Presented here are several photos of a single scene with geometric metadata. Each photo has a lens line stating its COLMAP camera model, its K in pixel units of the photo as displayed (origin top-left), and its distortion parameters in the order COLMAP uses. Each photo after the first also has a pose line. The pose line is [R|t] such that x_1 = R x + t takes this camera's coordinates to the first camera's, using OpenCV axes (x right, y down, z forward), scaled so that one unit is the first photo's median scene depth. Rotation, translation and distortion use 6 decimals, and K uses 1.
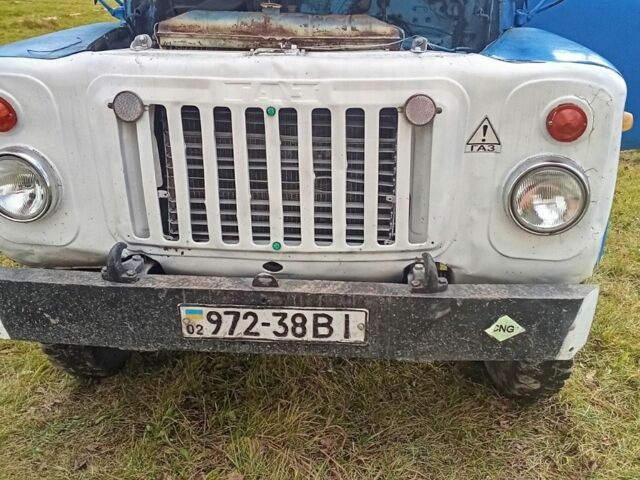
lens RADIAL K [[620.5, 0, 320.3], [0, 620.5, 240.2], [0, 0, 1]] dist [0.006550, 0.005874]
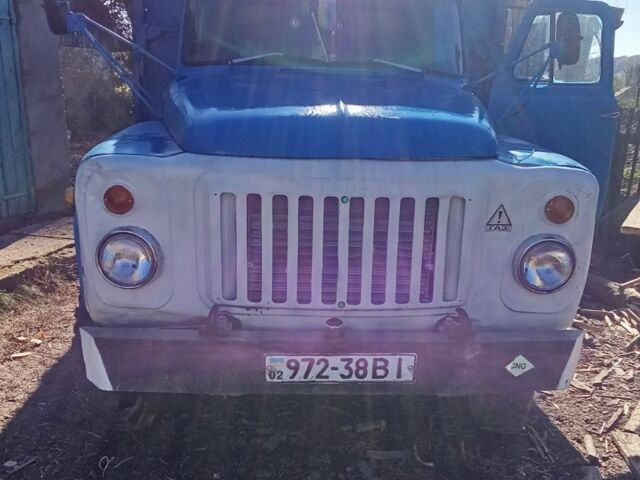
lens RADIAL K [[620.5, 0, 320.3], [0, 620.5, 240.2], [0, 0, 1]] dist [0.006550, 0.005874]
pose [[0.990096, -0.001519, 0.140382, -0.289500], [0.017837, 0.993199, -0.115054, 0.023263], [-0.139252, 0.116419, 0.983390, -0.241316]]
